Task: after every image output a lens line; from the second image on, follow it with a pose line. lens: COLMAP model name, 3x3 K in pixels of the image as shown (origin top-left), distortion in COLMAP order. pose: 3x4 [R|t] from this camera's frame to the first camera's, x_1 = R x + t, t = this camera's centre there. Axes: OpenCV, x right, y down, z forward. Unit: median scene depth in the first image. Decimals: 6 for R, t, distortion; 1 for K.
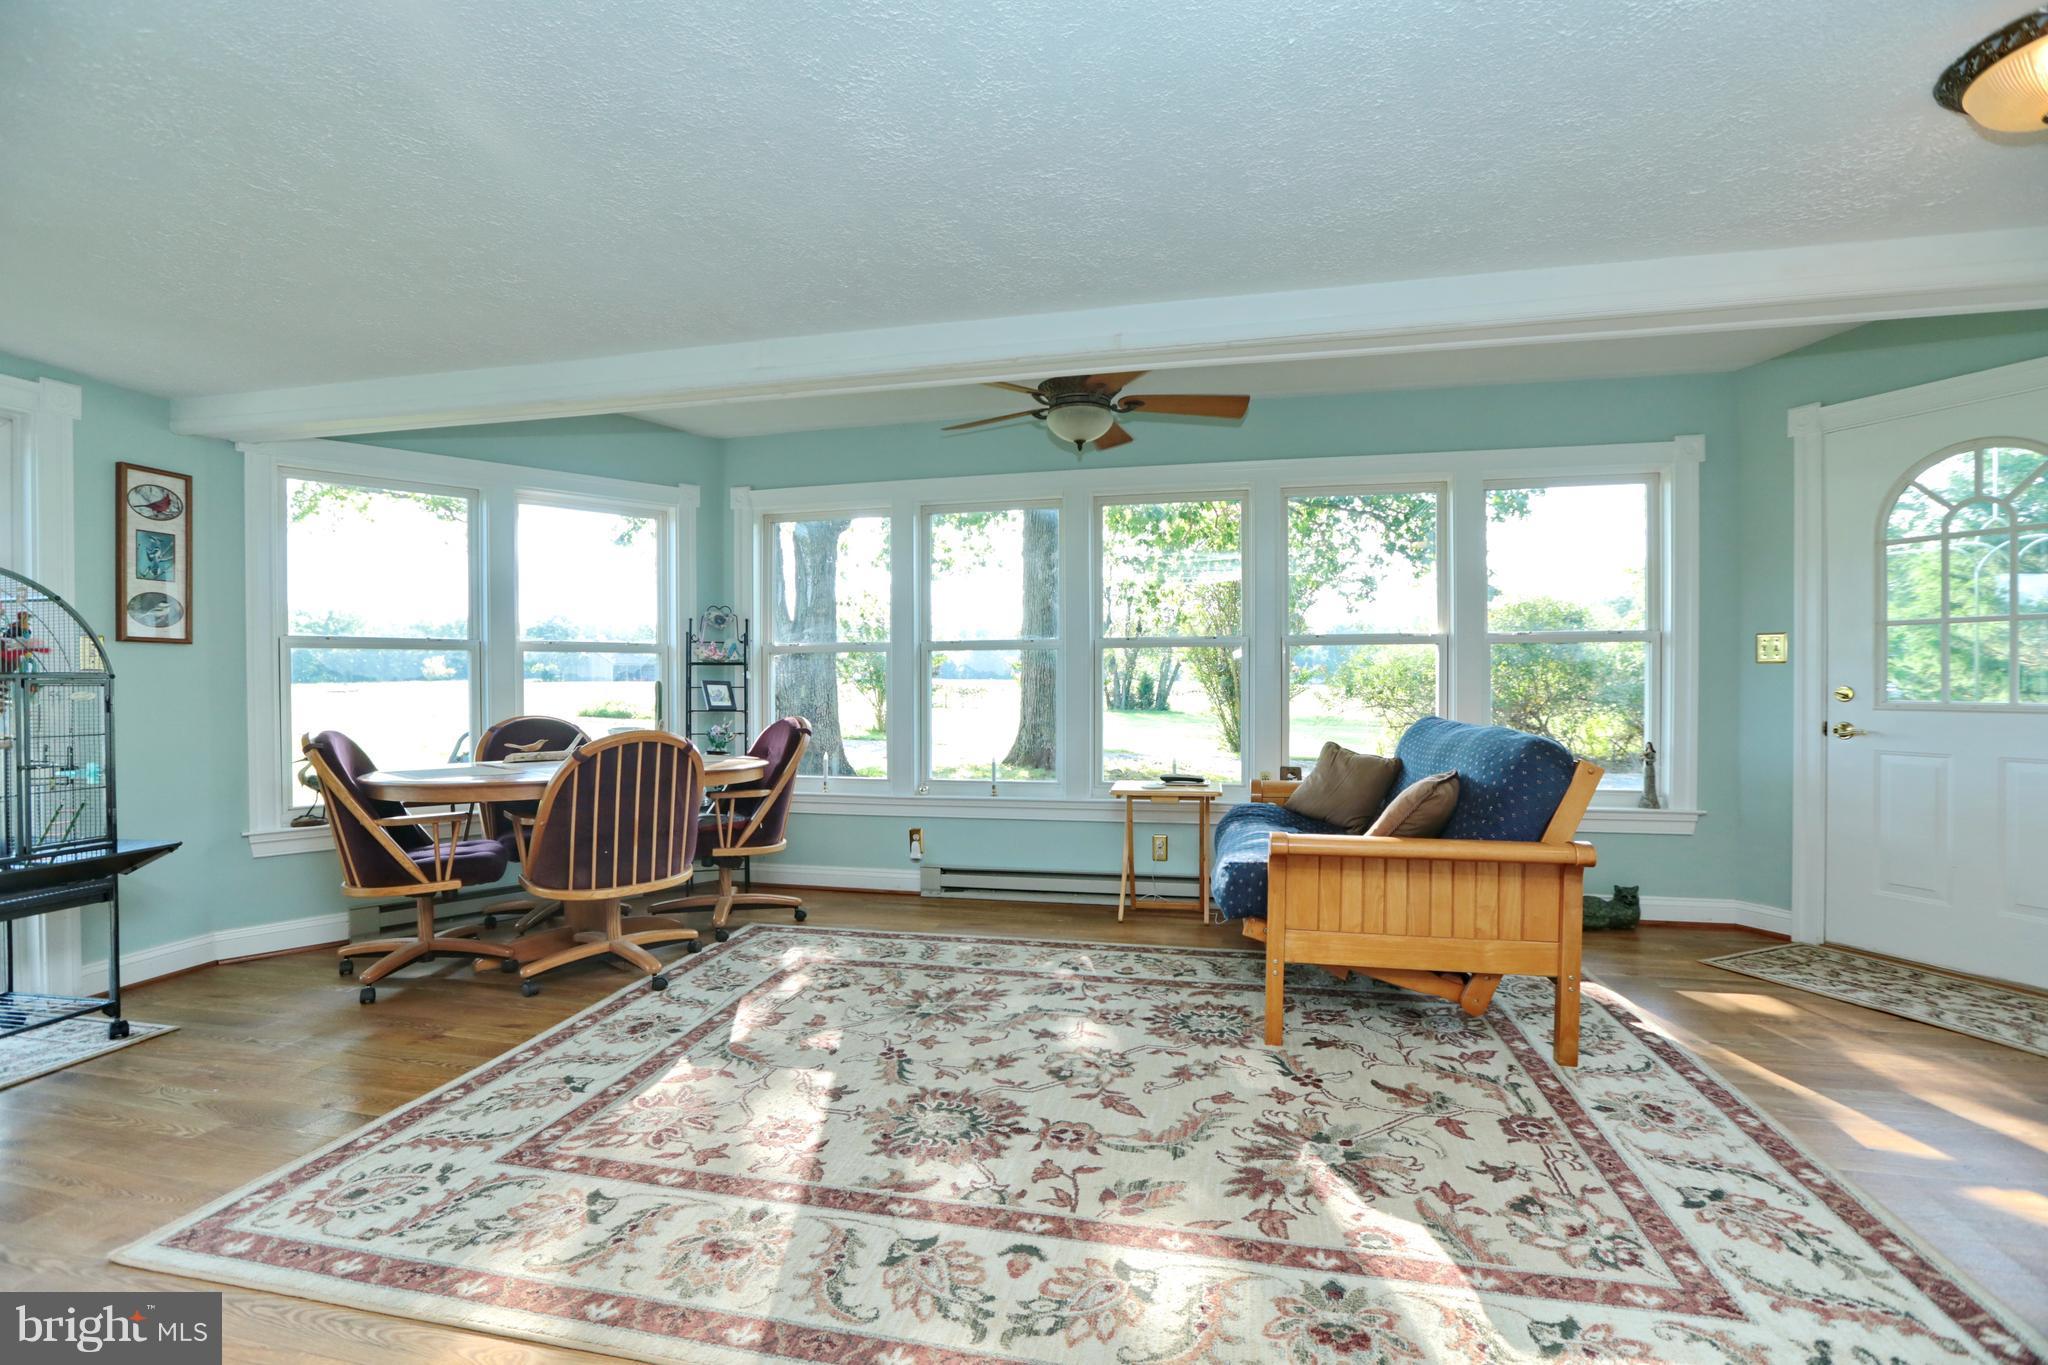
lens RADIAL K [[1012.0, 0, 1024.4], [0, 1012.0, 690.2], [0, 0, 1]] dist [-0.057113, 0.025251]
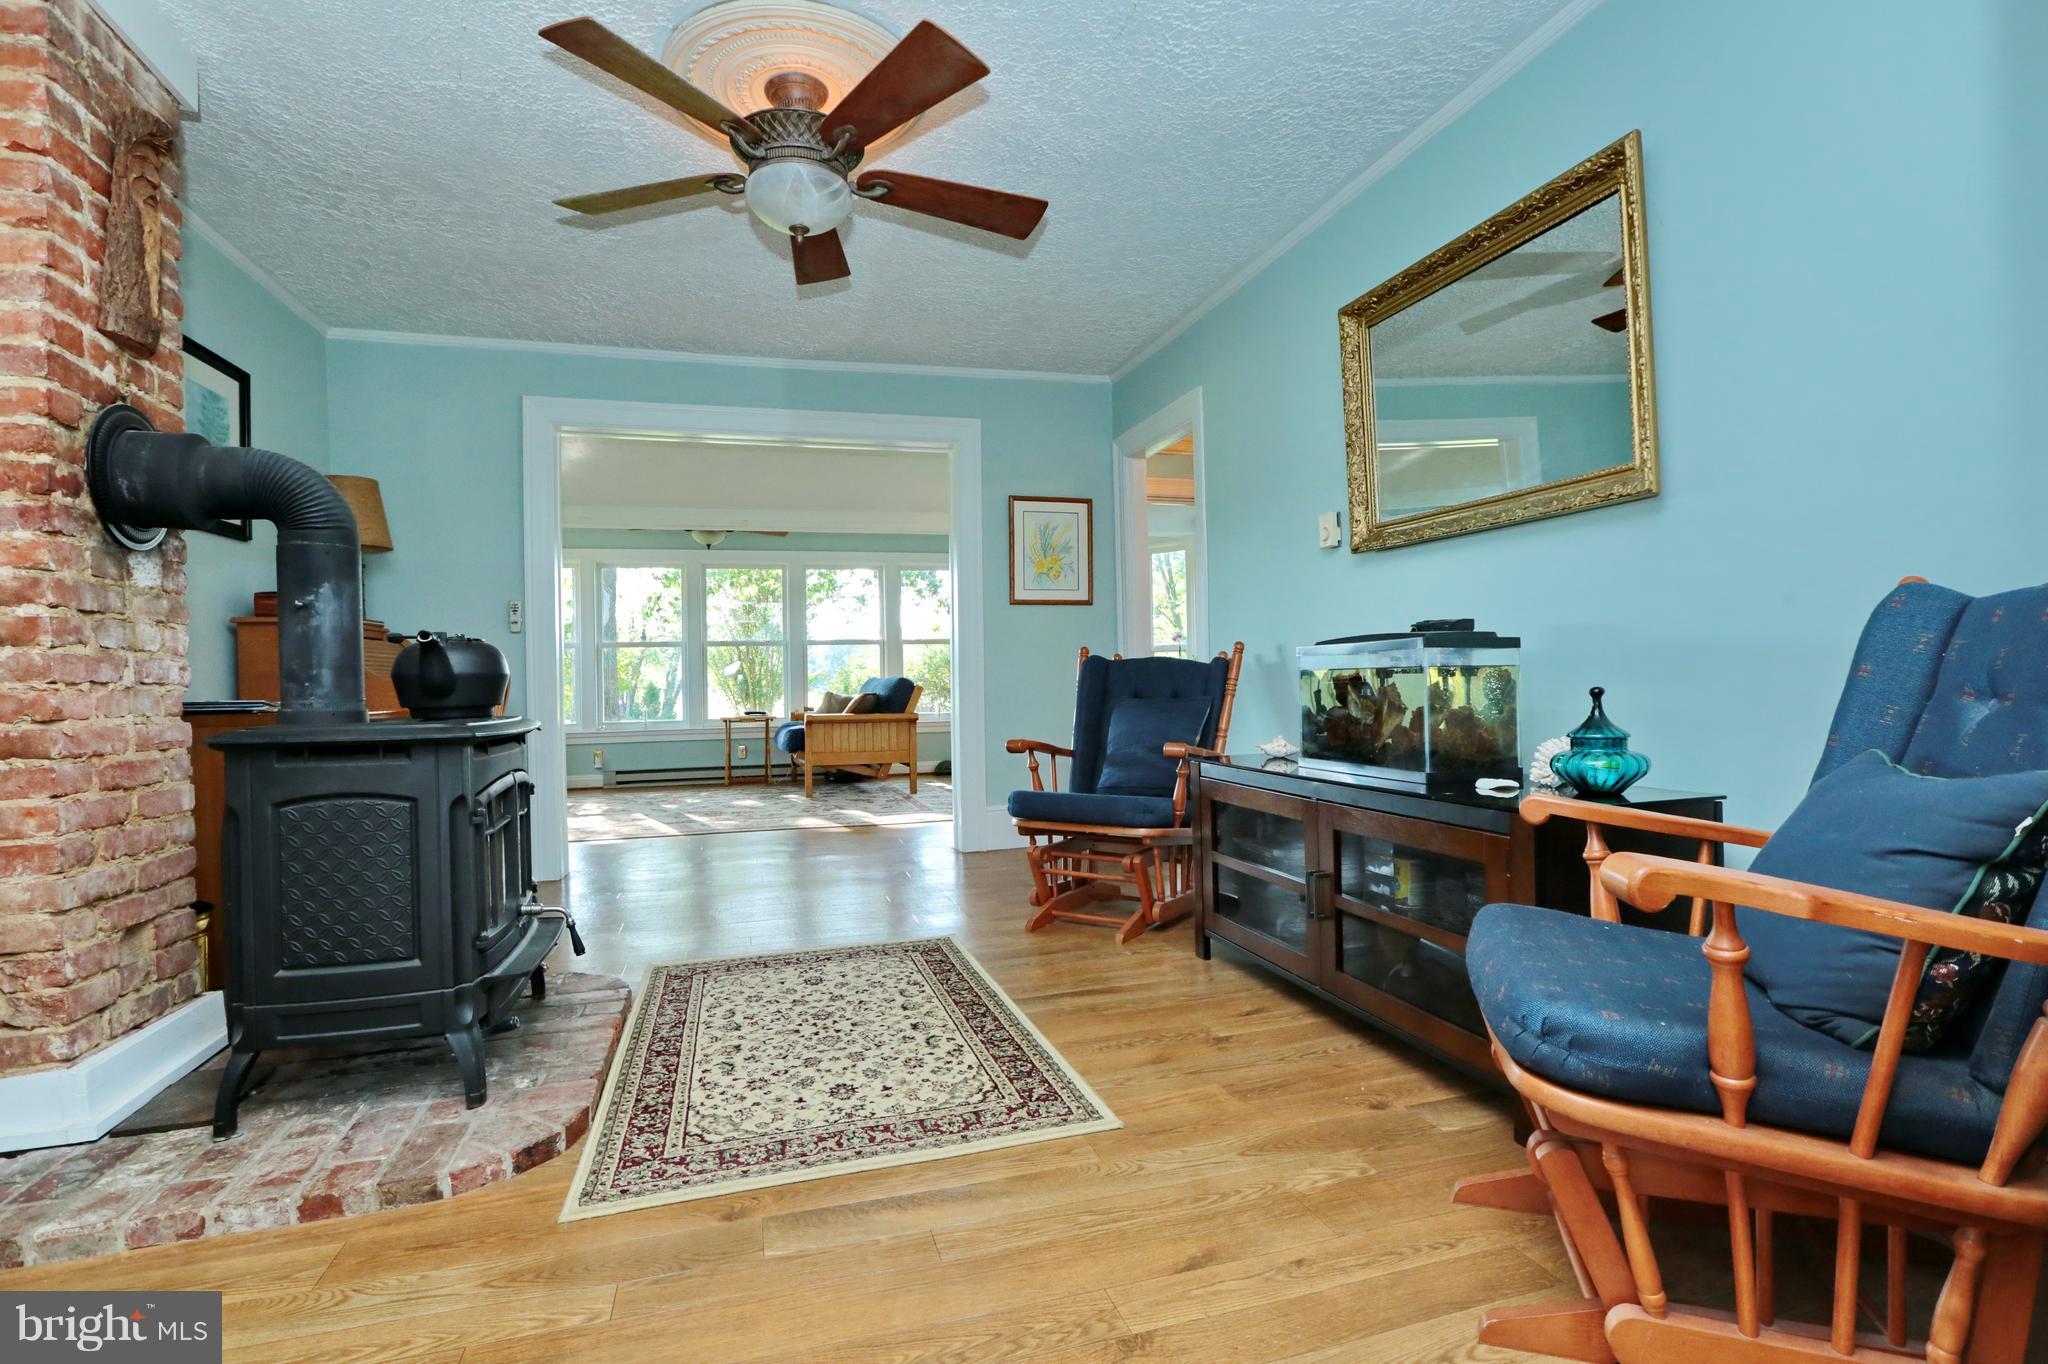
lens RADIAL K [[1012.0, 0, 1024.4], [0, 1012.0, 689.7], [0, 0, 1]] dist [-0.057113, 0.025251]
pose [[0.886033, -0.015533, 0.463361, -0.435632], [0.020225, 0.999782, -0.005158, 0.098026], [-0.463180, 0.013941, 0.886155, -1.477318]]
